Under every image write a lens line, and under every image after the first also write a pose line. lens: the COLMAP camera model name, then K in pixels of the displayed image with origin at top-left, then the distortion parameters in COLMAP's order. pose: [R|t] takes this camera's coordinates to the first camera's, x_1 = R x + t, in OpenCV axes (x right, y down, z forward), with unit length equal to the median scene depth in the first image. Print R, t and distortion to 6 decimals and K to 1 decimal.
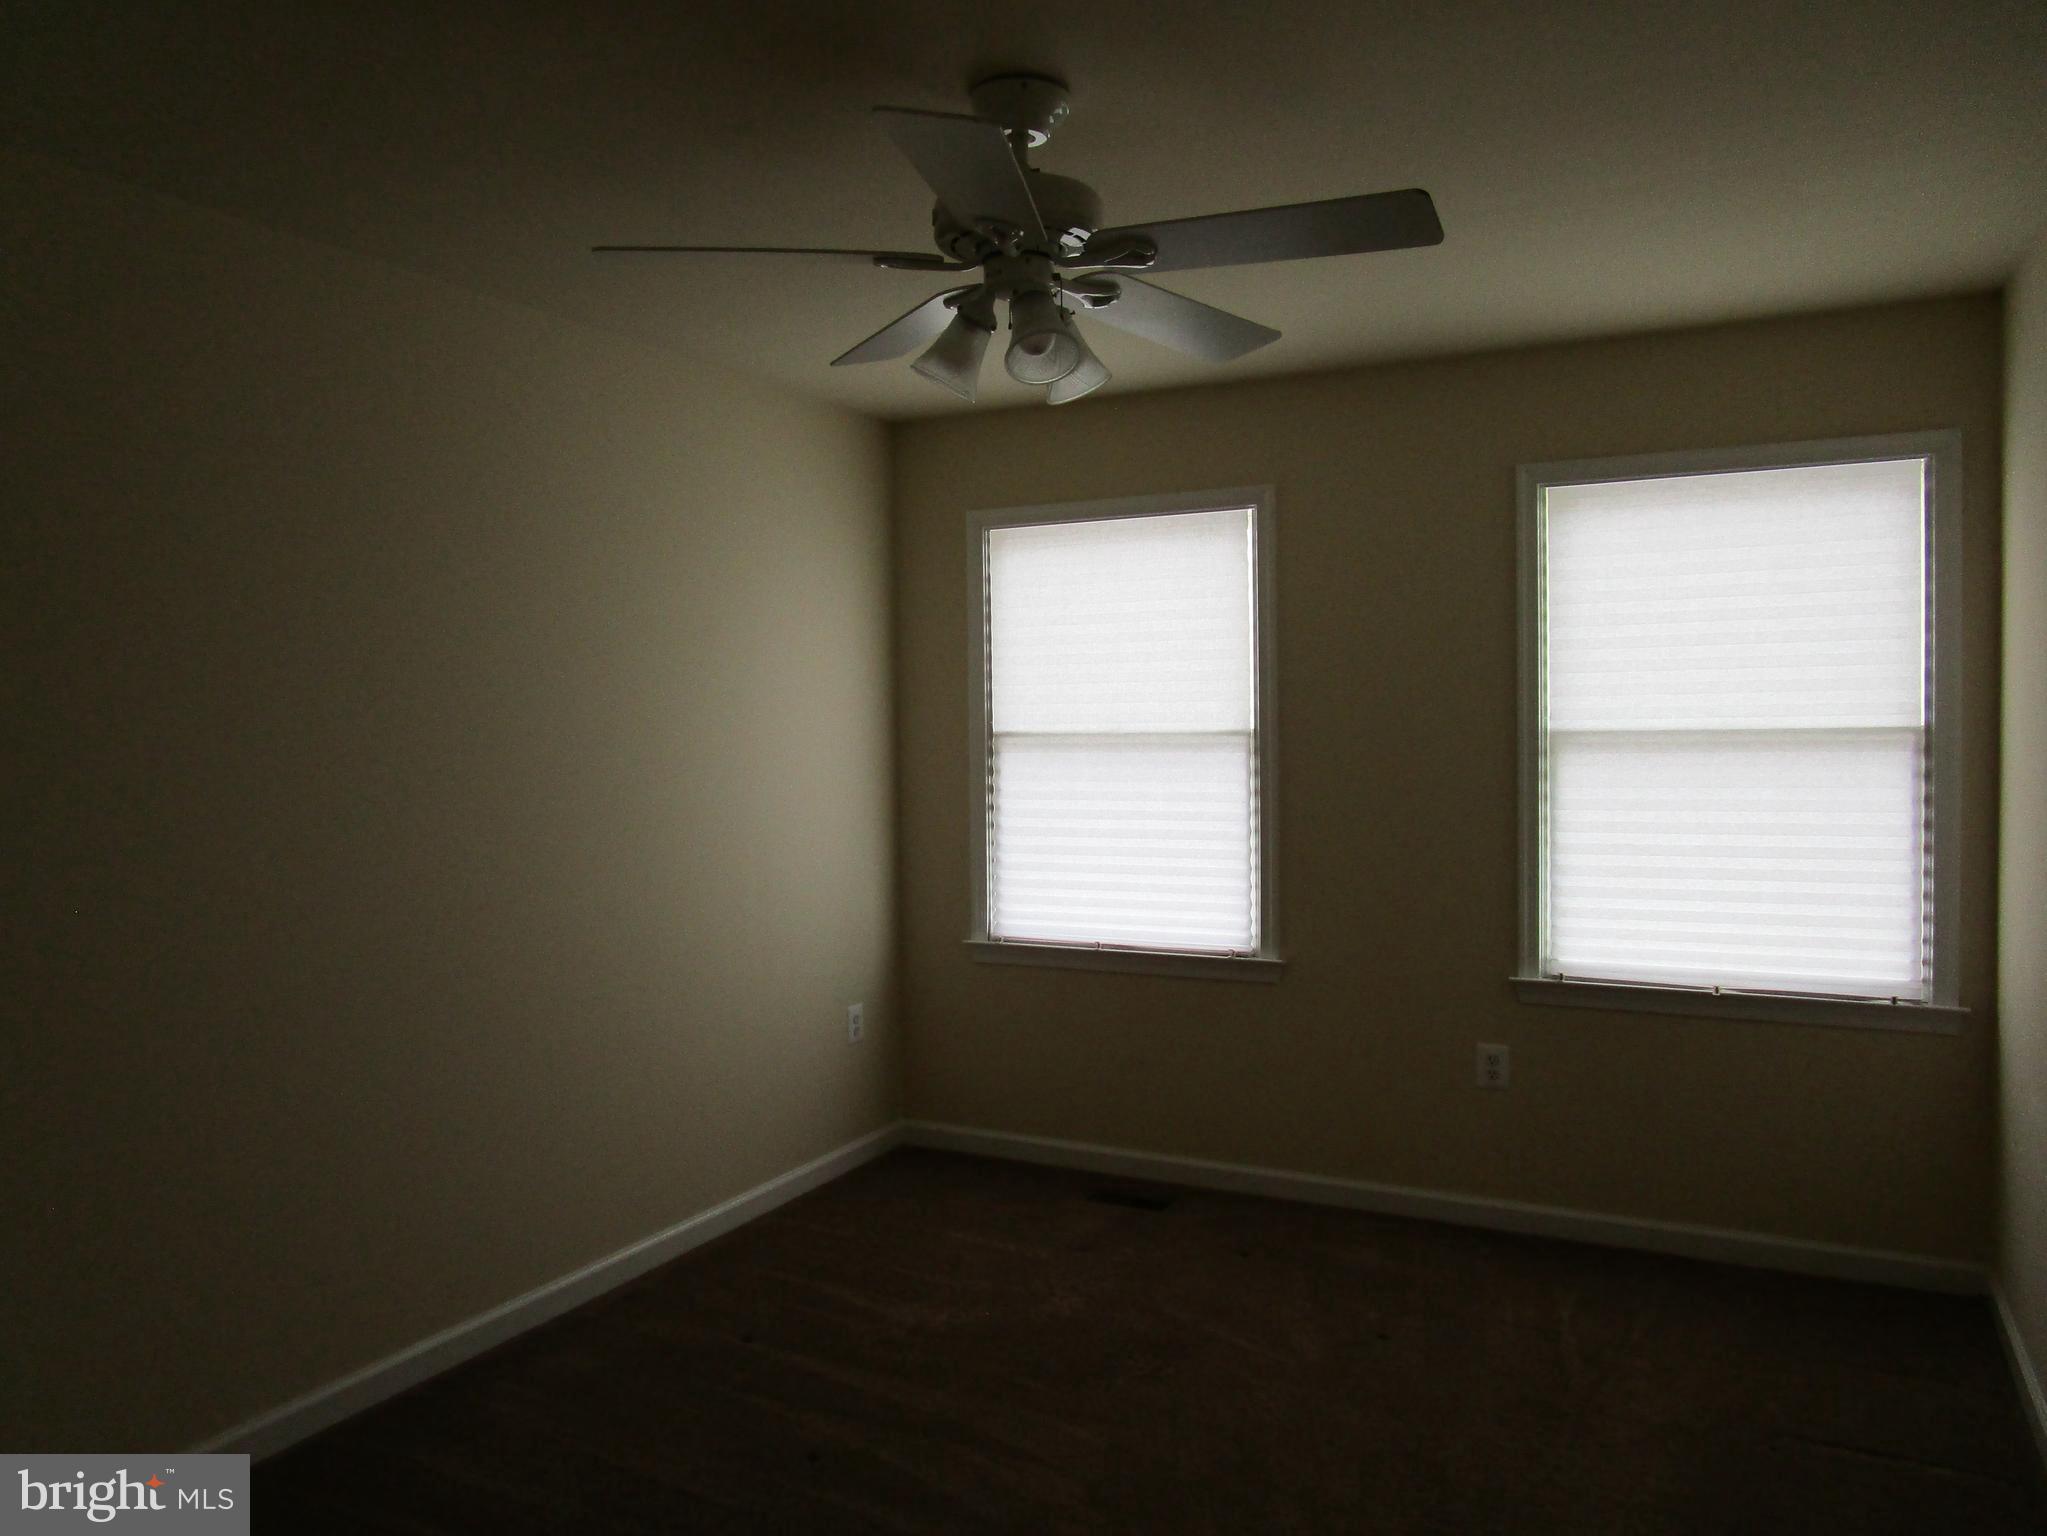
lens RADIAL K [[1469.2, 0, 1020.7], [0, 1469.2, 768.1], [0, 0, 1]] dist [-0.030145, 0.003812]
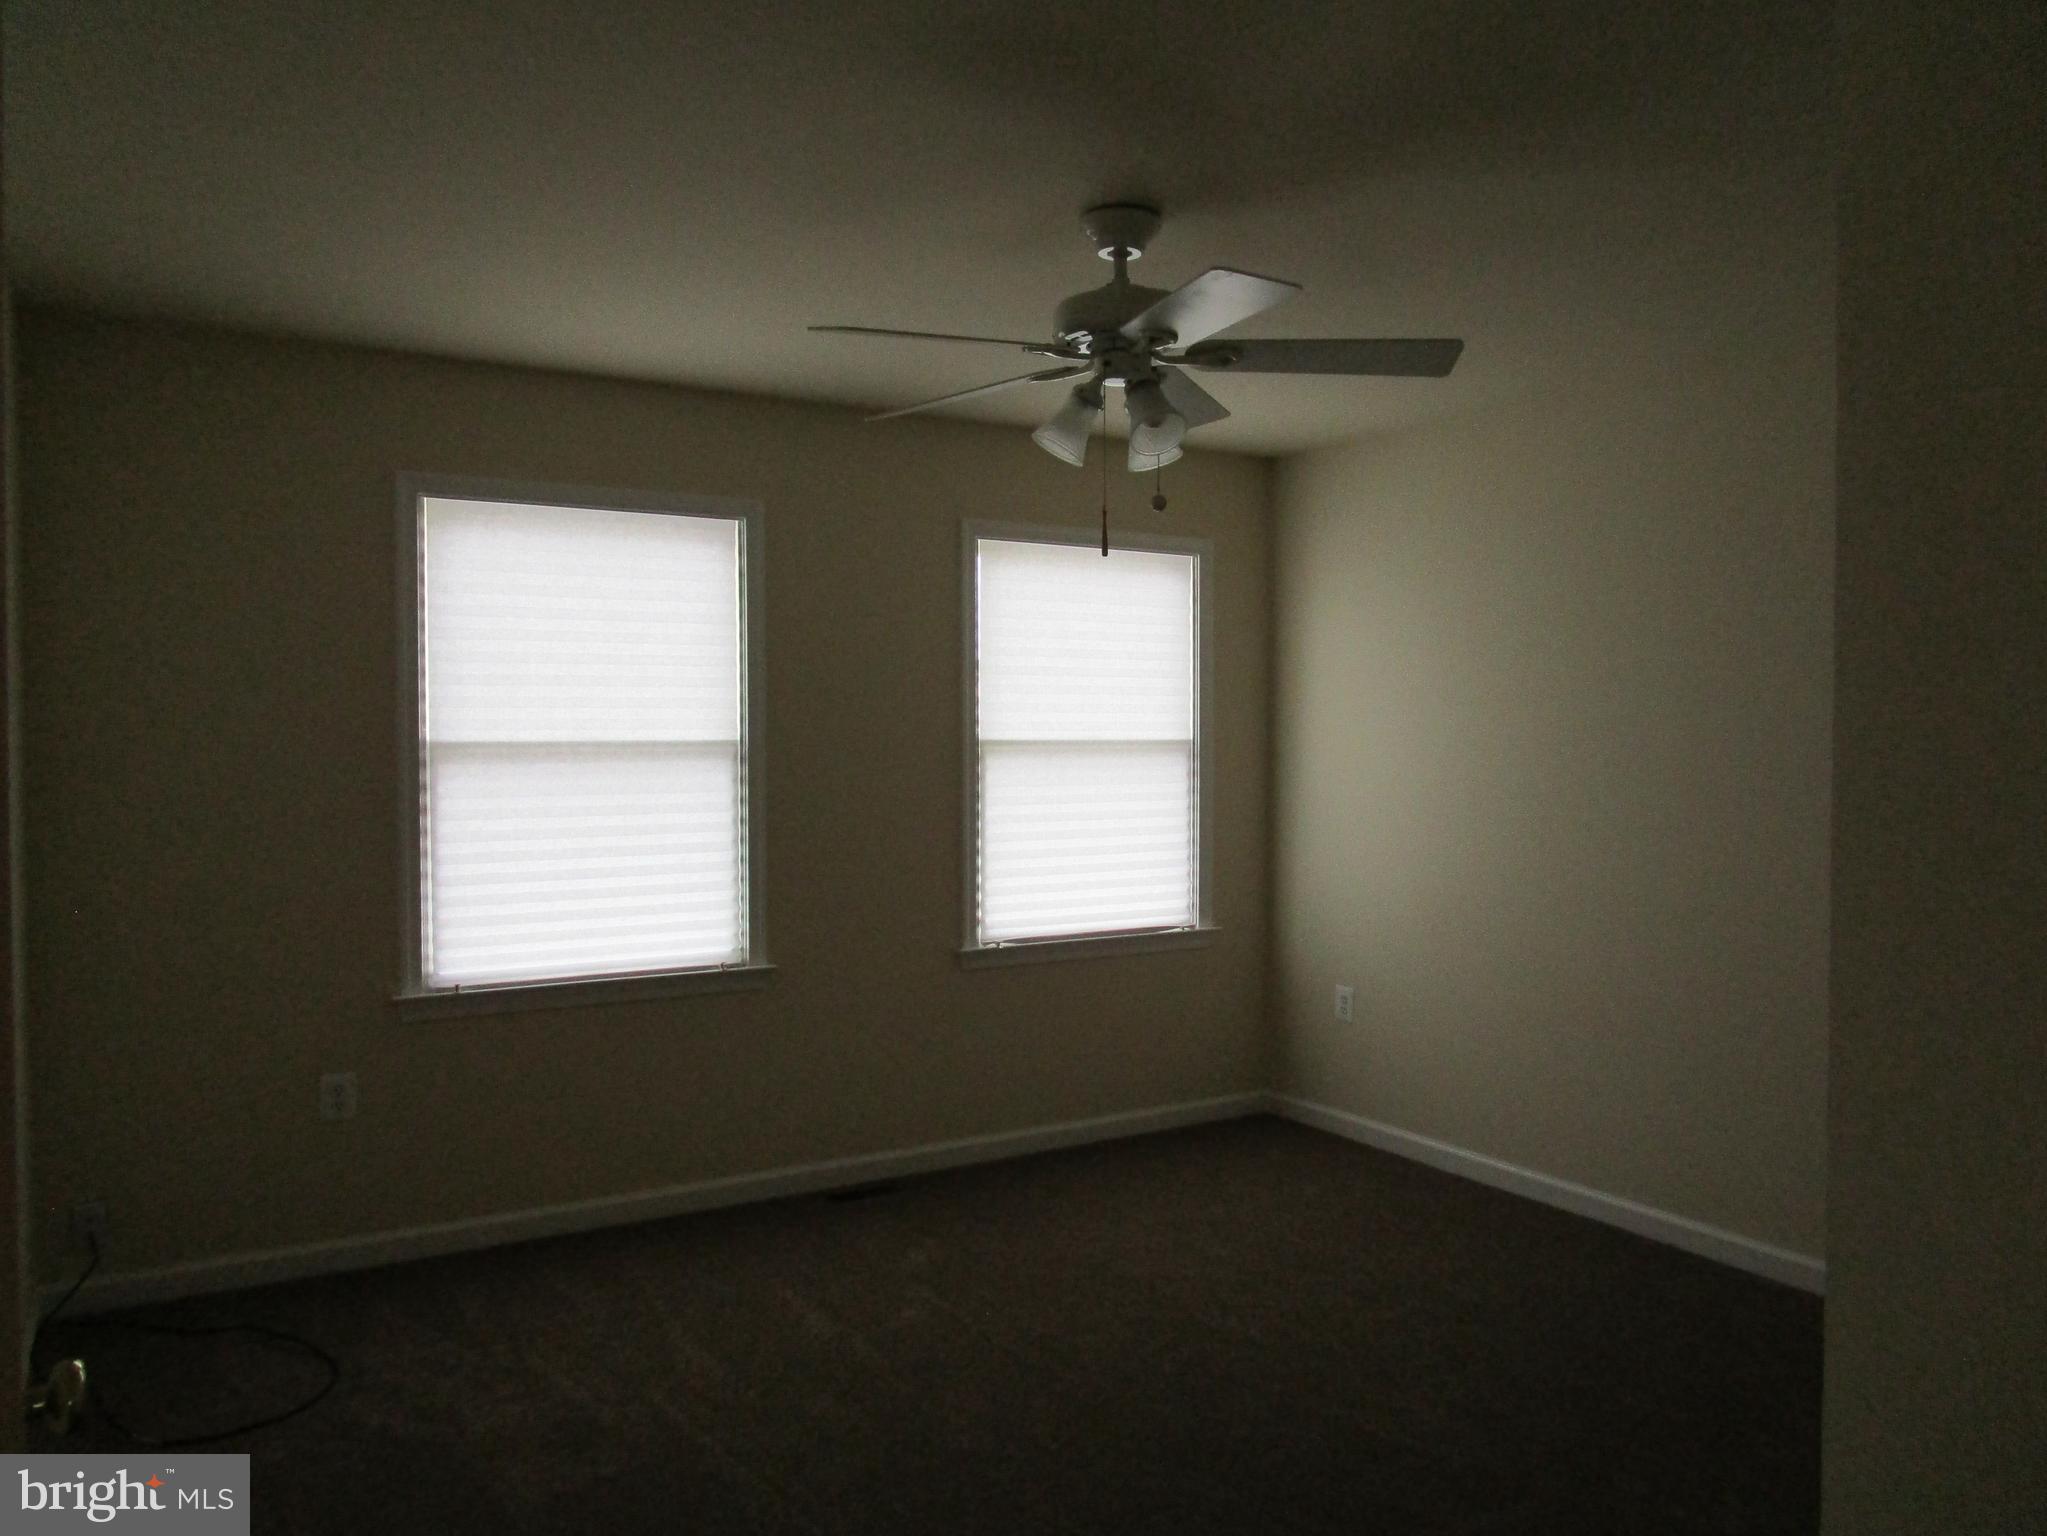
lens RADIAL K [[1469.2, 0, 1023.1], [0, 1469.2, 760.4], [0, 0, 1]] dist [-0.030145, 0.003812]
pose [[0.513167, -0.007245, 0.858258, -0.568081], [0.019716, 0.999800, -0.003349, -0.004152], [-0.858062, 0.018640, 0.513207, 0.298482]]
